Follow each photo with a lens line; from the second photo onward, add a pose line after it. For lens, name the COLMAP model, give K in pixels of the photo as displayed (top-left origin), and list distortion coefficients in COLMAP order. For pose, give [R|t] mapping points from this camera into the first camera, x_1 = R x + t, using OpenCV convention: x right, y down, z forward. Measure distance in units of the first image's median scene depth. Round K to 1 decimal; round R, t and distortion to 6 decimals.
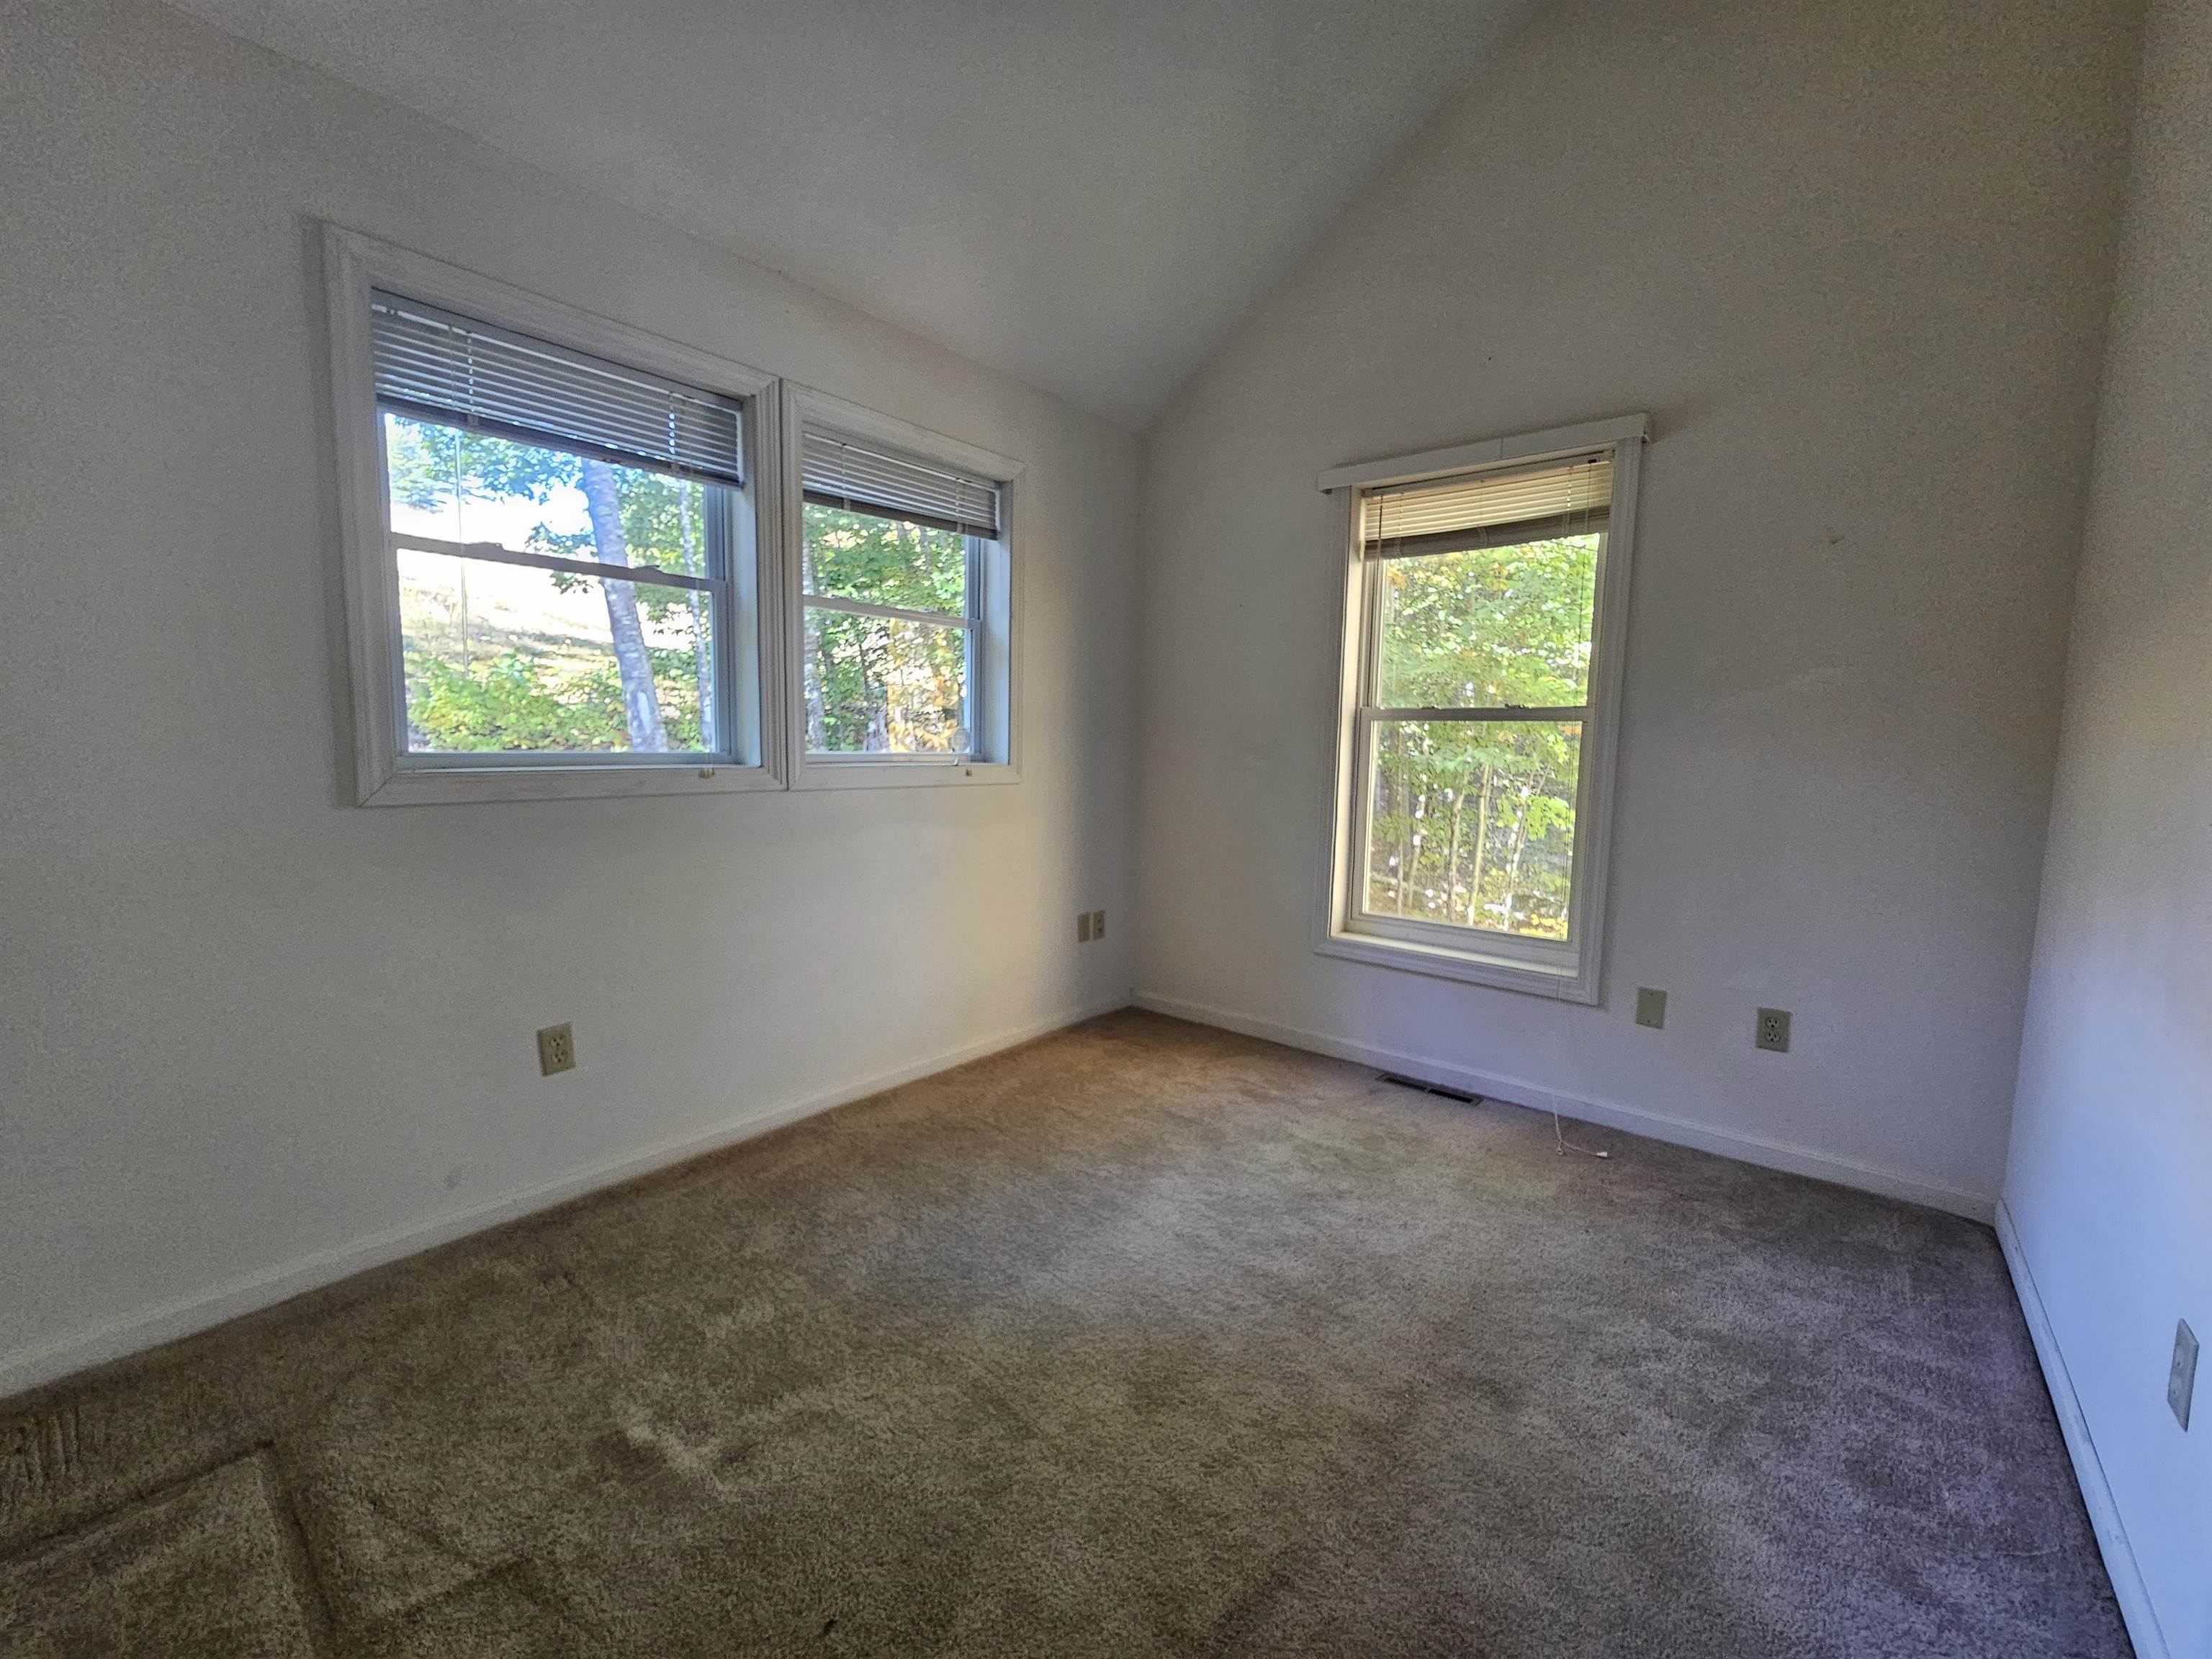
lens RADIAL K [[897.5, 0, 1098.4], [0, 897.5, 819.9], [0, 0, 1]] dist [0.001313, 0.000842]
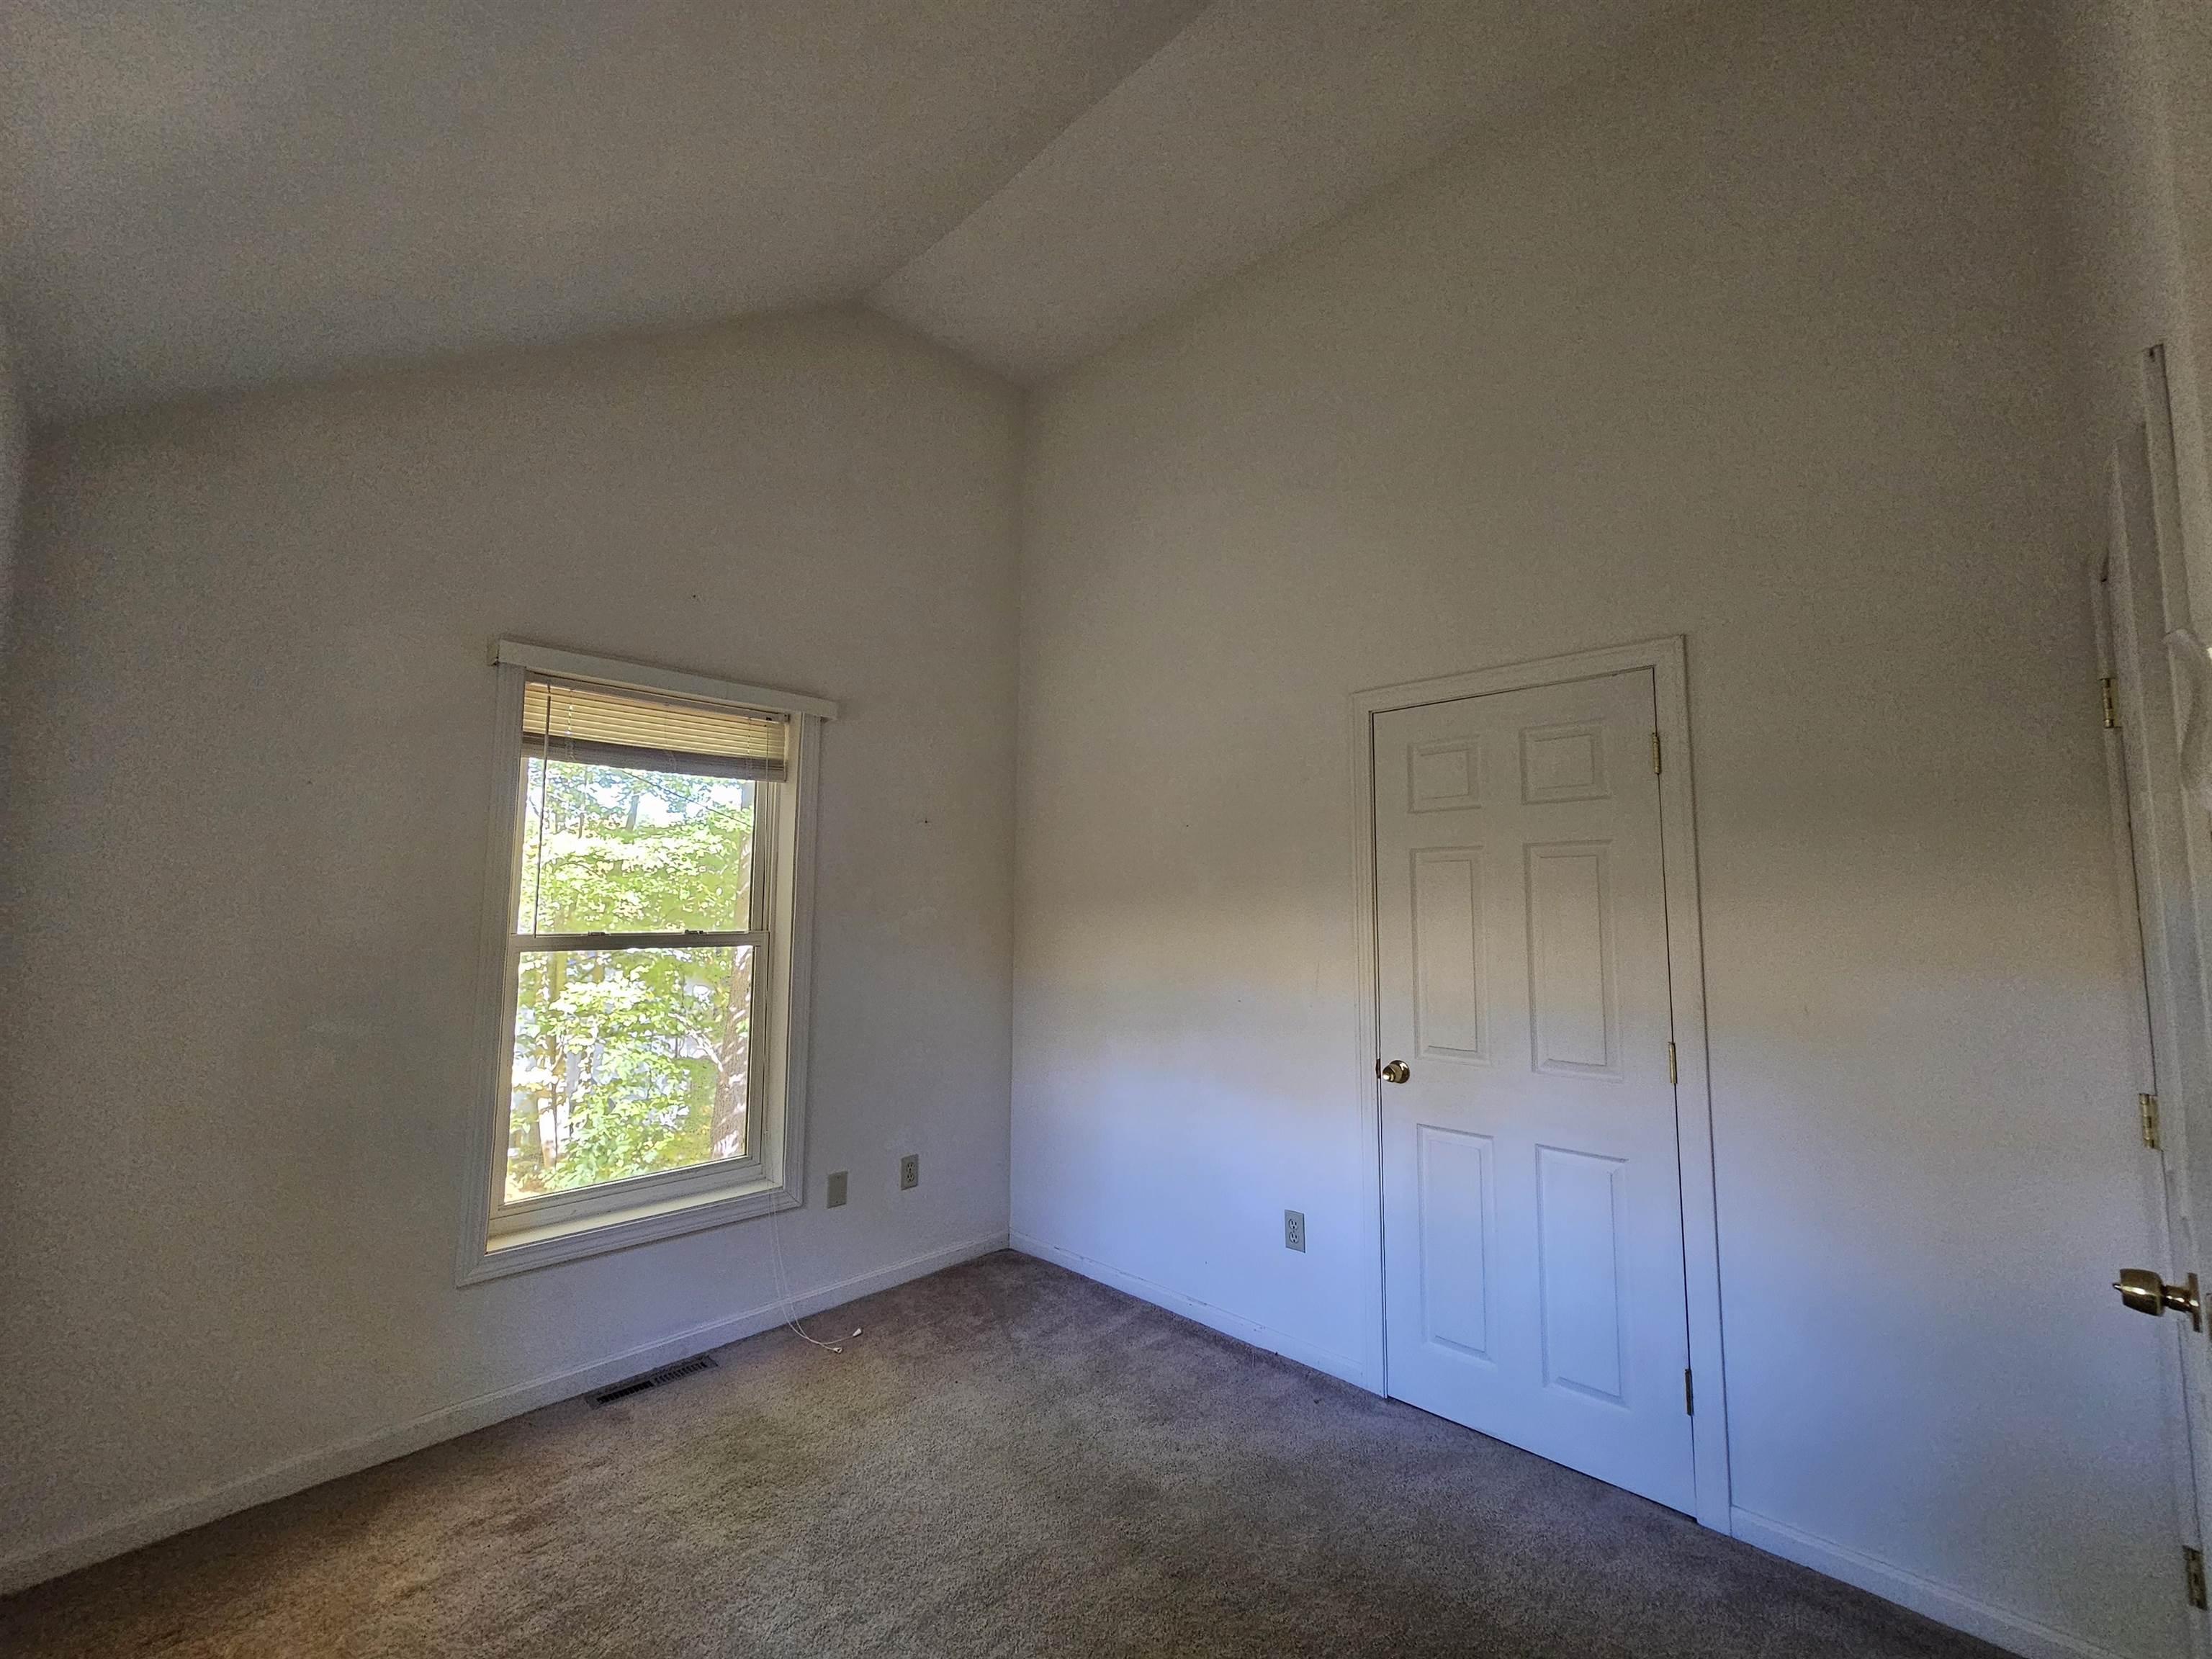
lens RADIAL K [[897.5, 0, 1100.9], [0, 897.5, 839.2], [0, 0, 1]] dist [0.001313, 0.000842]
pose [[0.085922, 0.063771, 0.994259, -0.531450], [0.093518, 0.993027, -0.071774, -0.124744], [-0.991903, 0.099148, 0.079359, 0.497111]]
